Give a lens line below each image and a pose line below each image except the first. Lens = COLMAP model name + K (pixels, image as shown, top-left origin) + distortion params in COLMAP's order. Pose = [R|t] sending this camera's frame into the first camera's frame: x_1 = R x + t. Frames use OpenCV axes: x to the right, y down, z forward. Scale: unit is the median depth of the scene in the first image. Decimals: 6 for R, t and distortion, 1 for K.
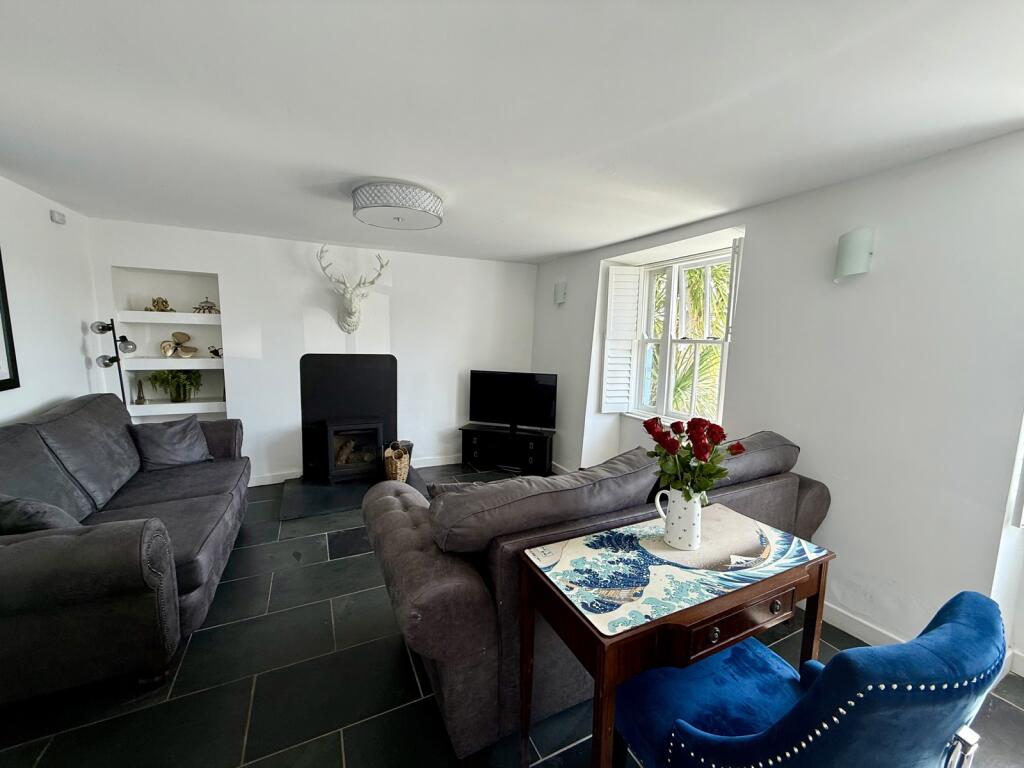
lens RADIAL K [[406.9, 0, 511.1], [0, 406.9, 380.2], [0, 0, 1]] dist [0.000193, -0.000346]
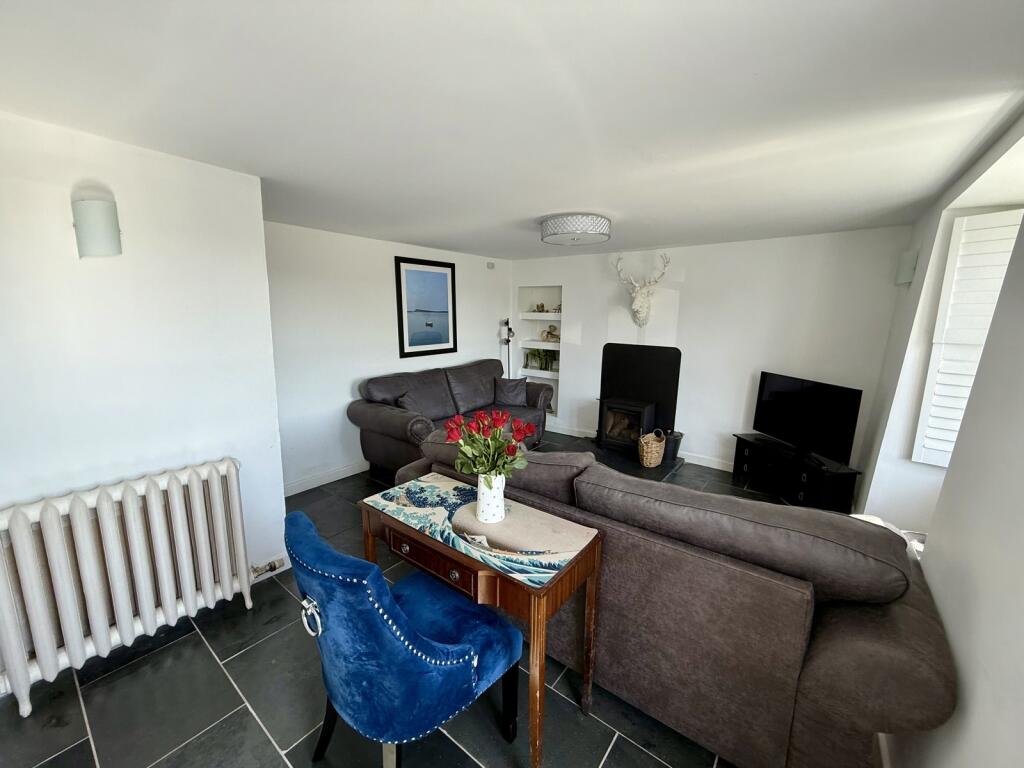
lens RADIAL K [[406.9, 0, 511.5], [0, 406.9, 383.8], [0, 0, 1]] dist [0.000193, -0.000346]
pose [[0.446298, 0.136415, -0.884426, 0.626802], [-0.100742, 0.989689, 0.101815, -0.048494], [0.889196, 0.043659, 0.455439, 0.215433]]
